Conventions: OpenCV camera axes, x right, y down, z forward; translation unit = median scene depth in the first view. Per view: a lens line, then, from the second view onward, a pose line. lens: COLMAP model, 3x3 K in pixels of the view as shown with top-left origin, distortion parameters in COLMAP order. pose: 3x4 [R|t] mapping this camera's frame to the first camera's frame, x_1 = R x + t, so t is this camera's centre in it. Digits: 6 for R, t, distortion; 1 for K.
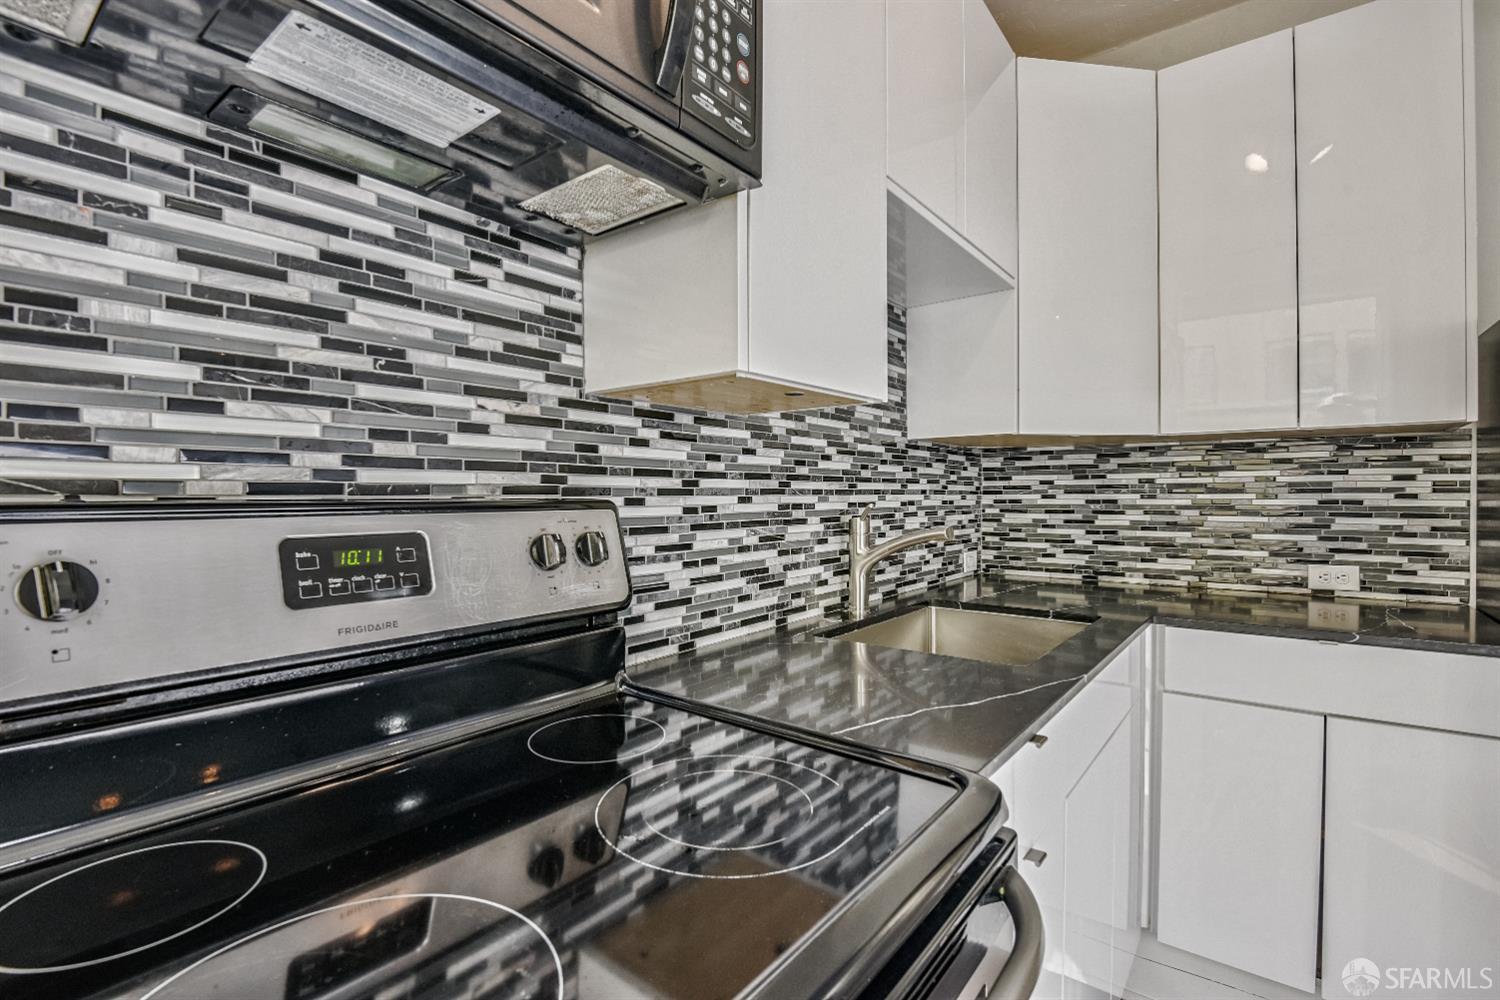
lens RADIAL K [[699.1, 0, 775.1], [0, 699.1, 501.3], [0, 0, 1]] dist [-0.018583, -0.000823]
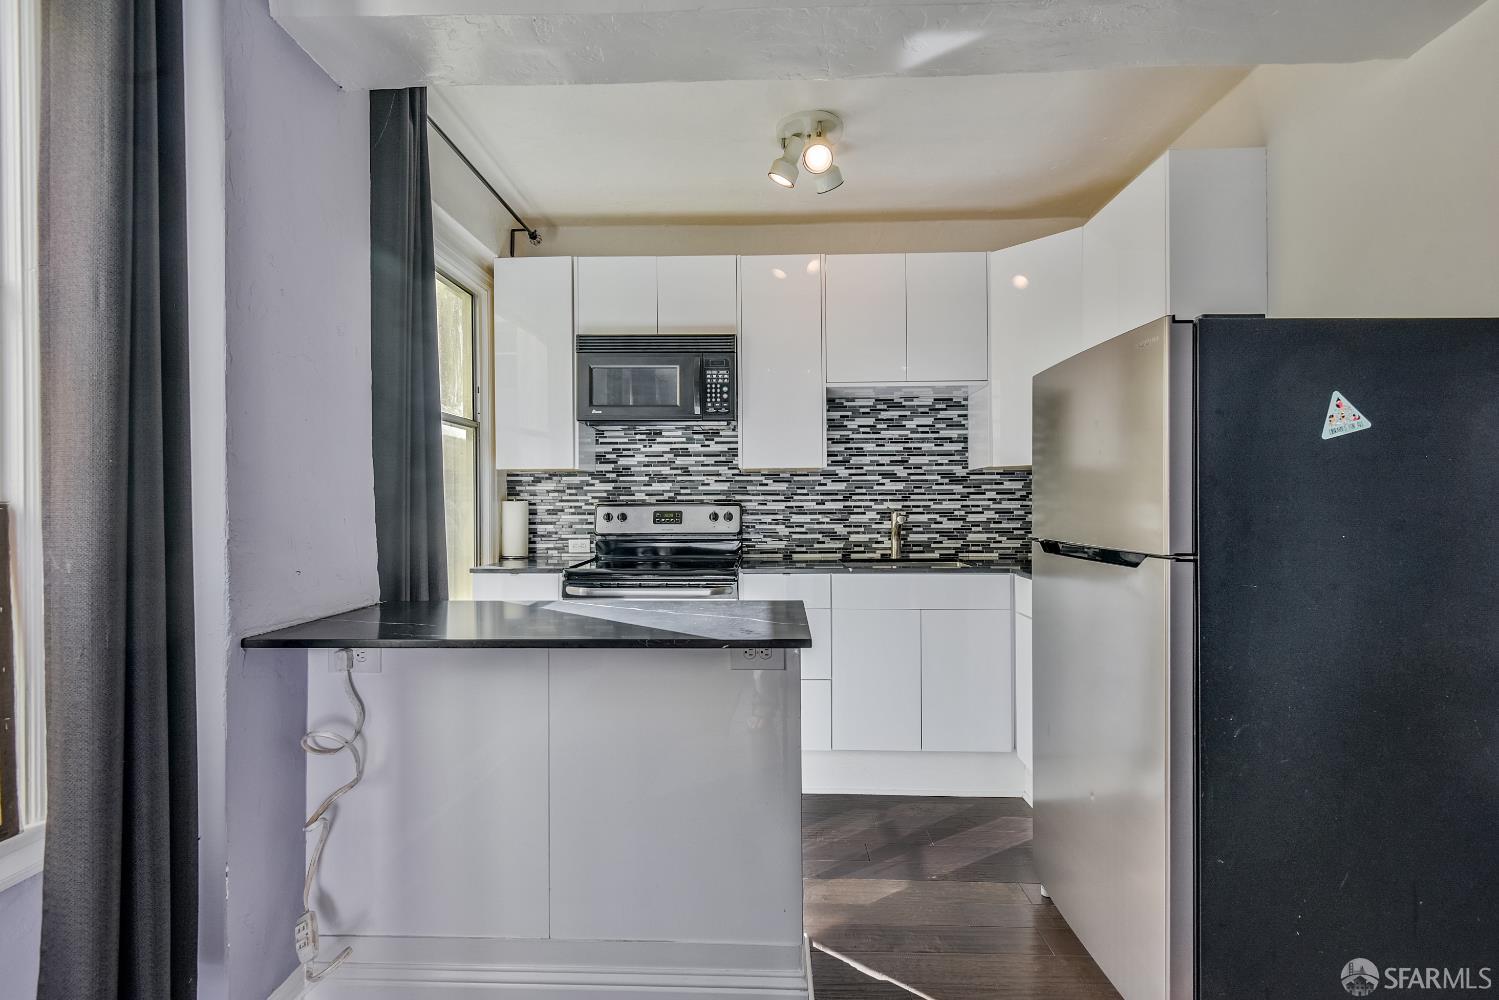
lens RADIAL K [[686.0, 0, 737.2], [0, 686.0, 502.6], [0, 0, 1]] dist [-0.000803, -0.000033]
pose [[0.576543, 0.000922, -0.817066, 2.057049], [-0.005198, 0.999983, -0.002540, 0.002377], [0.817050, 0.005712, 0.576538, -0.776732]]
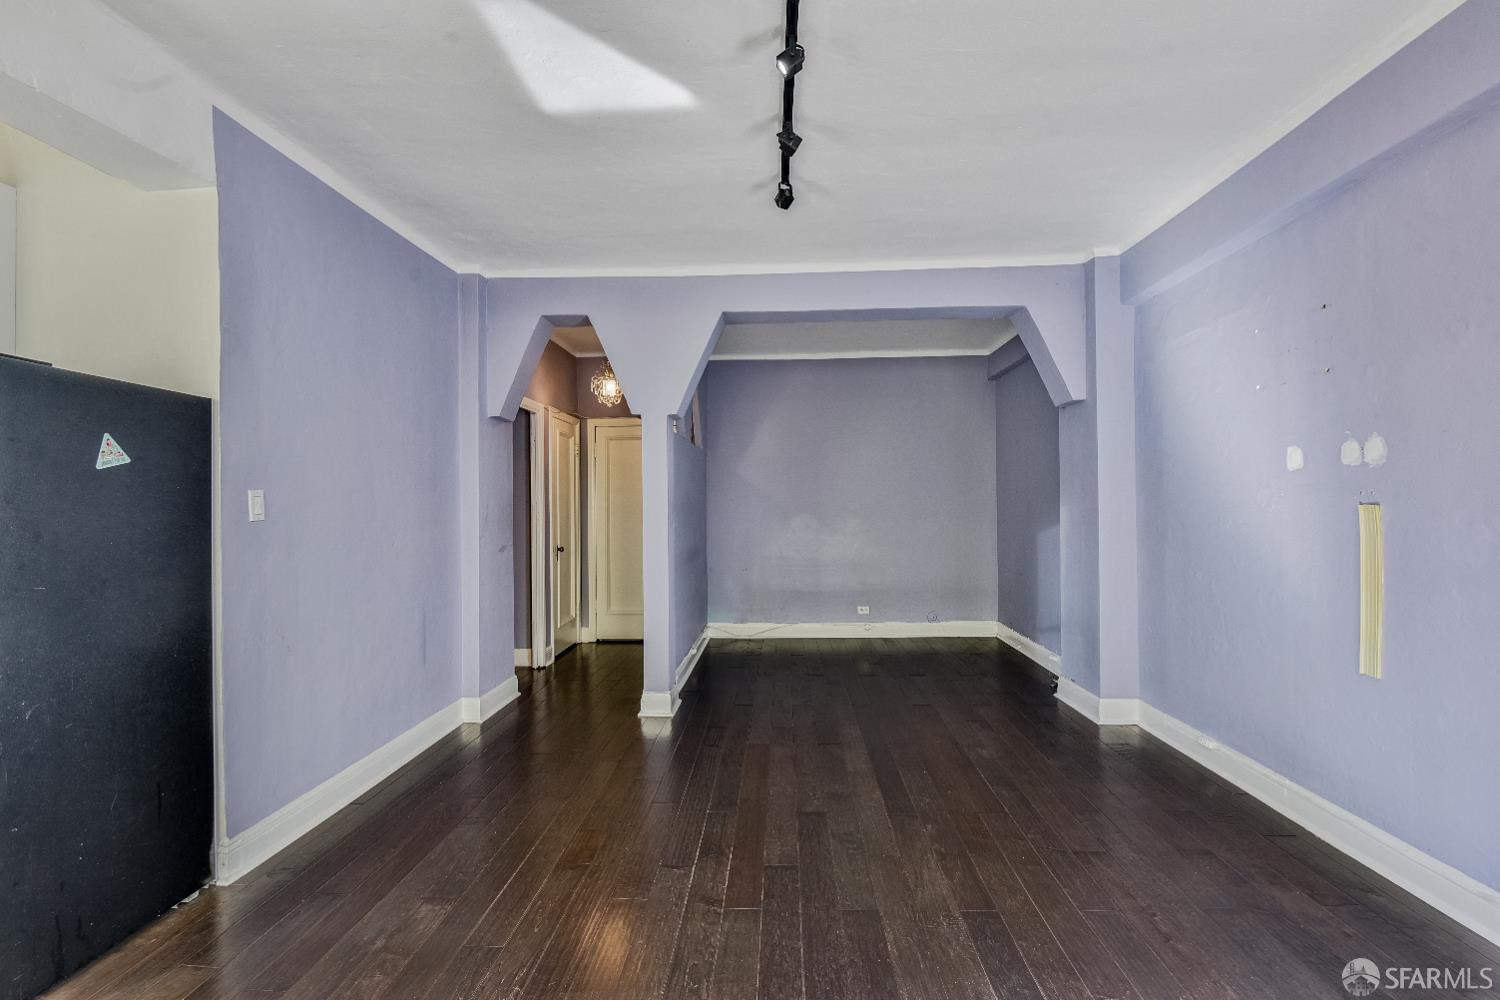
lens RADIAL K [[697.0, 0, 752.1], [0, 697.0, 501.3], [0, 0, 1]] dist [-0.001275, -0.010016]
pose [[0.820563, -0.000075, 0.571557, 1.993407], [0.011720, 0.999792, -0.016694, 0.000475], [-0.571437, 0.020397, 0.820393, -1.377474]]
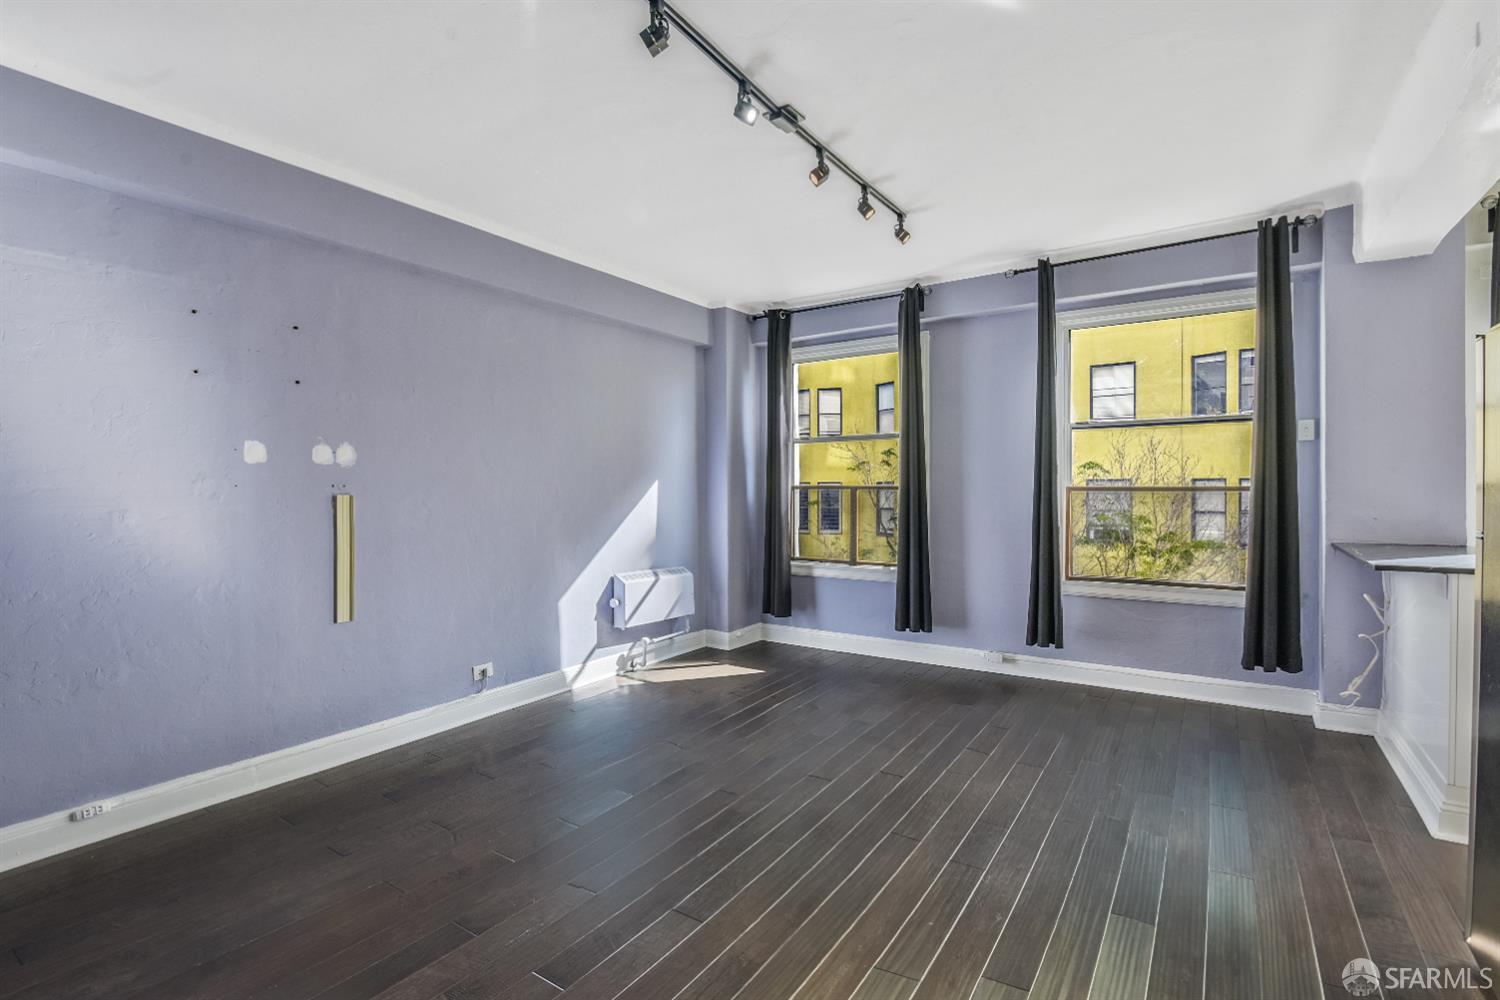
lens RADIAL K [[697.0, 0, 752.1], [0, 697.0, 501.3], [0, 0, 1]] dist [-0.001275, -0.010016]
pose [[-0.997296, 0.011724, -0.072545, 3.137754], [0.009721, 0.999564, 0.027895, -0.035539], [0.072841, 0.027114, -0.996975, 1.860215]]
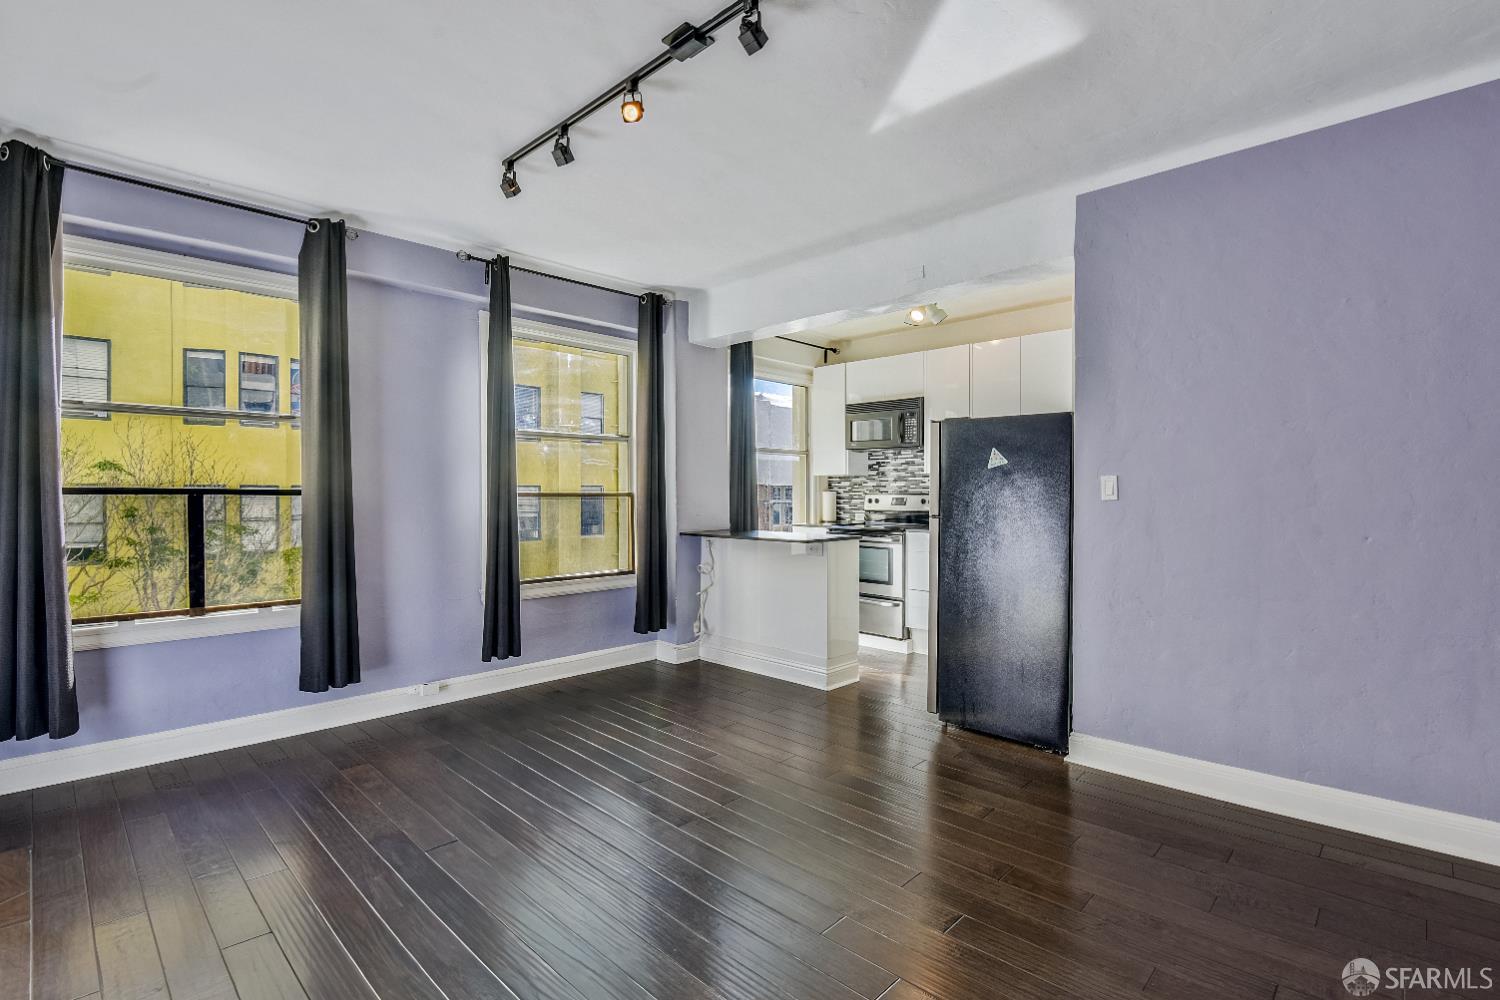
lens RADIAL K [[689.9, 0, 748.8], [0, 689.9, 520.0], [0, 0, 1]] dist [0.011411, -0.000648]
pose [[-0.117268, 0.044833, -0.992088, 4.608090], [-0.007475, 0.998912, 0.046025, -0.027600], [0.993072, 0.012814, -0.116805, 0.096599]]
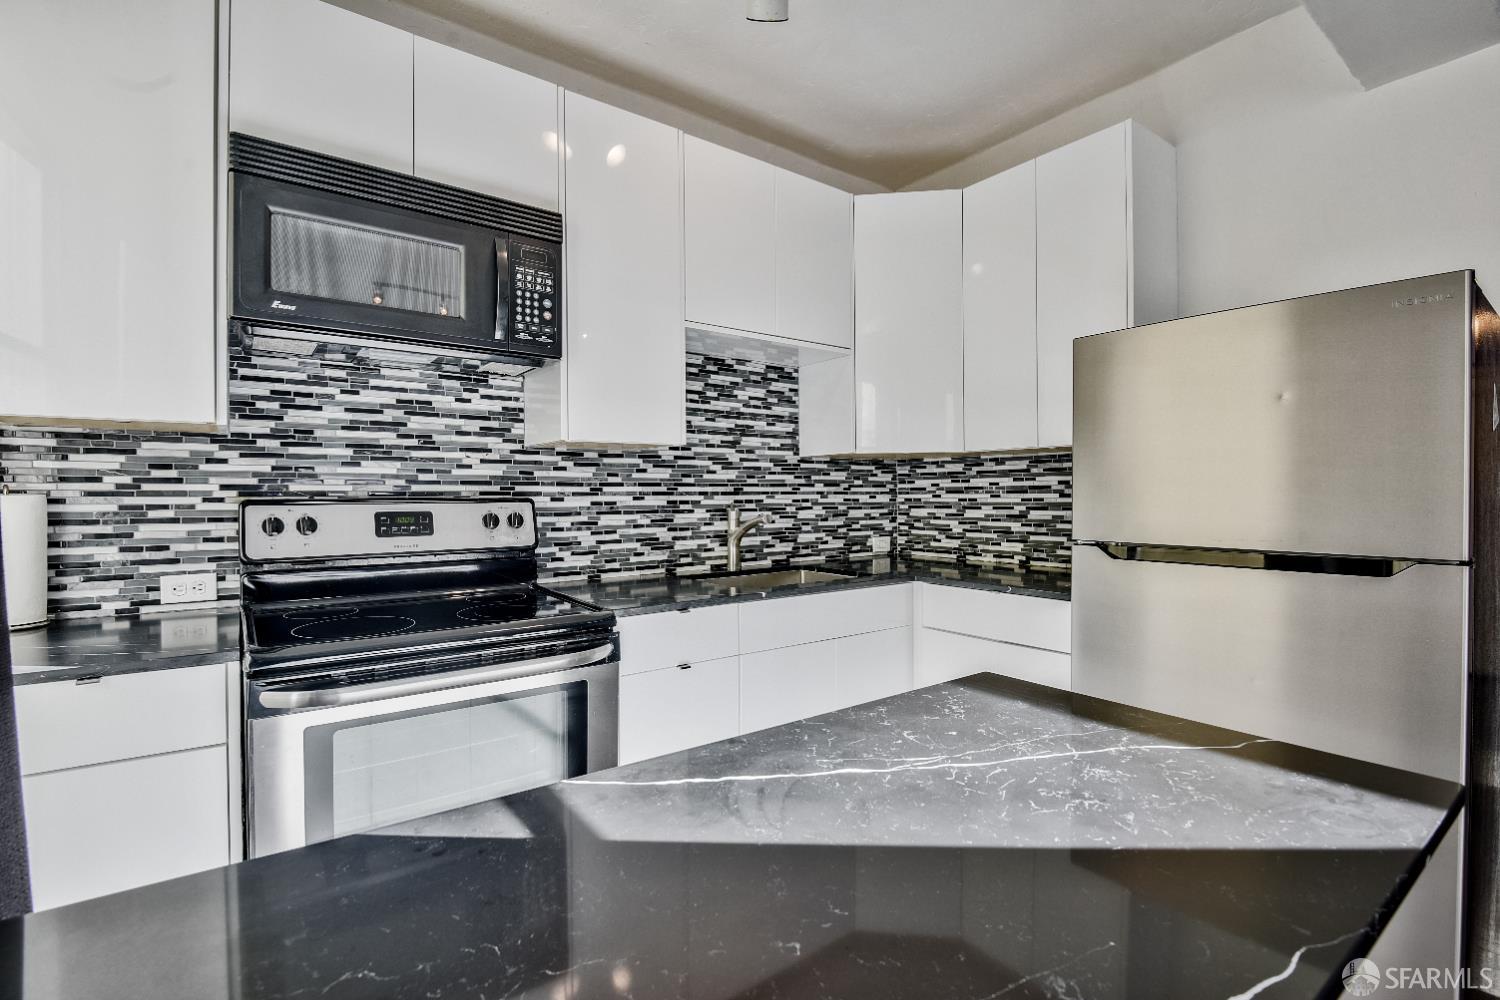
lens RADIAL K [[704.3, 0, 772.6], [0, 704.3, 499.7], [0, 0, 1]] dist [-0.001441, -0.018520]
pose [[0.965538, 0.000263, -0.260263, 0.838231], [-0.000485, 1.000000, -0.000789, 0.003379], [0.260263, 0.000888, 0.965537, -0.703001]]
